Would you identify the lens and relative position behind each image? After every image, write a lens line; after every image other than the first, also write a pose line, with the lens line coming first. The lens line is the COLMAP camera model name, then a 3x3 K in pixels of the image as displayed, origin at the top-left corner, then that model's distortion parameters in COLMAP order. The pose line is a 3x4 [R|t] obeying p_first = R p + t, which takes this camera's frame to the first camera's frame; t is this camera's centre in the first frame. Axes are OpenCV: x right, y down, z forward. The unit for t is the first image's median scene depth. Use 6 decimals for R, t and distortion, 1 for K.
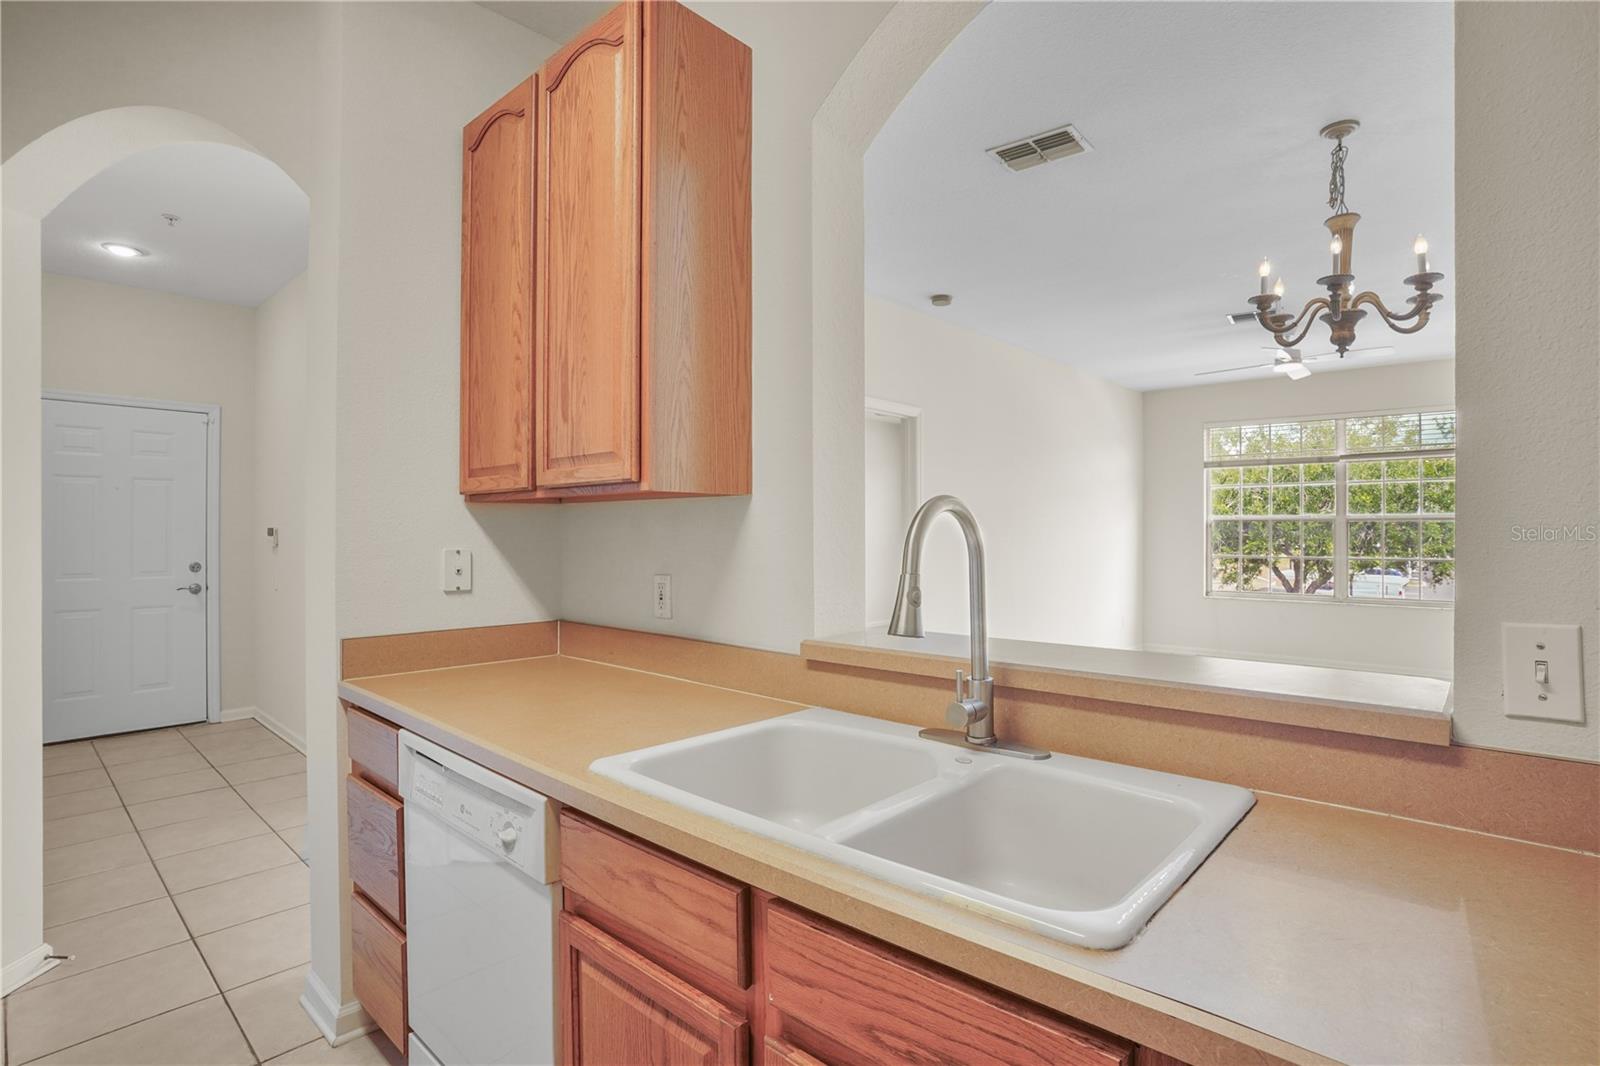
lens RADIAL K [[776.8, 0, 799.0], [0, 776.8, 528.2], [0, 0, 1]] dist [-0.053799, 0.012400]
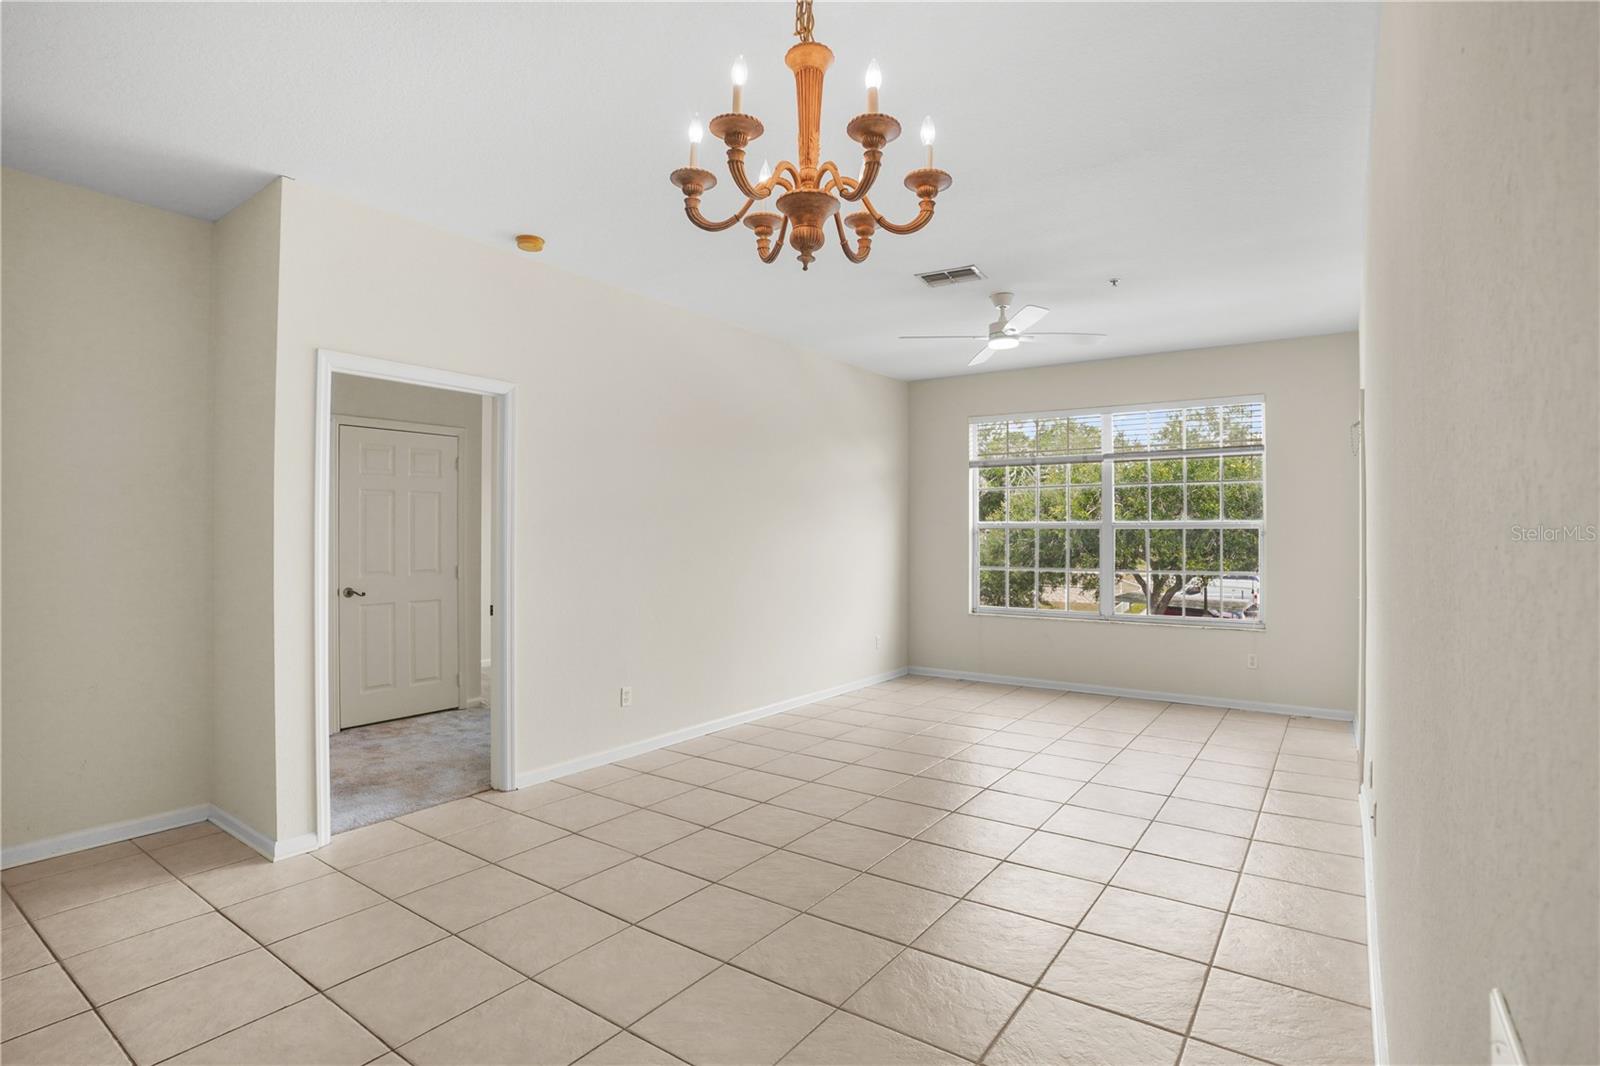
lens RADIAL K [[776.8, 0, 810.7], [0, 776.8, 535.1], [0, 0, 1]] dist [-0.053799, 0.012400]
pose [[0.991920, -0.001171, 0.126857, 0.794584], [0.001143, 0.999999, 0.000298, -0.005505], [-0.126858, -0.000151, 0.991921, 0.443666]]
